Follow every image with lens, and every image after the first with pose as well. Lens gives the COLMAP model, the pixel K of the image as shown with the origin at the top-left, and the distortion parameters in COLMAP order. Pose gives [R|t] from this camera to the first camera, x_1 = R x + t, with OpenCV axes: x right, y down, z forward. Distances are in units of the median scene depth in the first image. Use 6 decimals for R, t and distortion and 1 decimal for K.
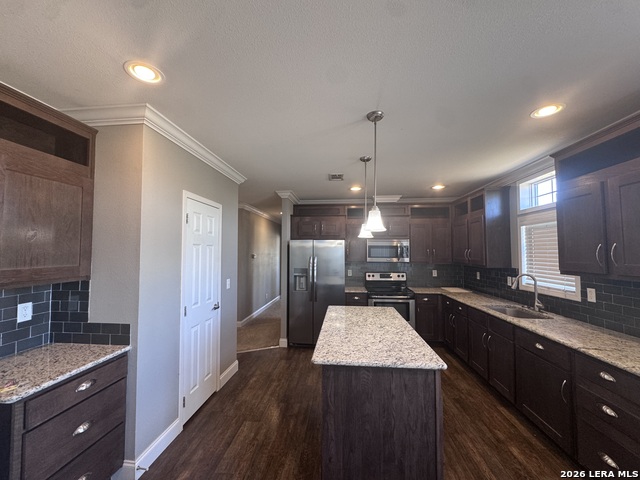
lens RADIAL K [[256.5, 0, 320.0], [0, 256.5, 240.0], [0, 0, 1]] dist [-0.004480, 0.000173]
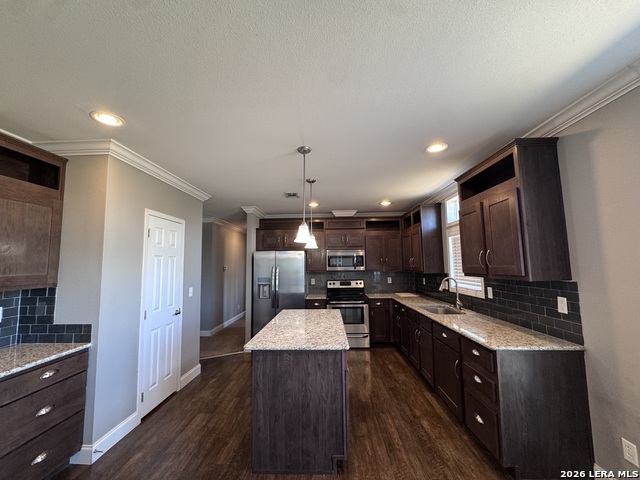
lens RADIAL K [[256.5, 0, 320.0], [0, 256.5, 240.0], [0, 0, 1]] dist [-0.004480, 0.000173]
pose [[0.998043, -0.009821, 0.061763, 0.181160], [0.012749, 0.998805, -0.047182, 0.011155], [-0.061226, 0.047877, 0.996975, -0.192889]]
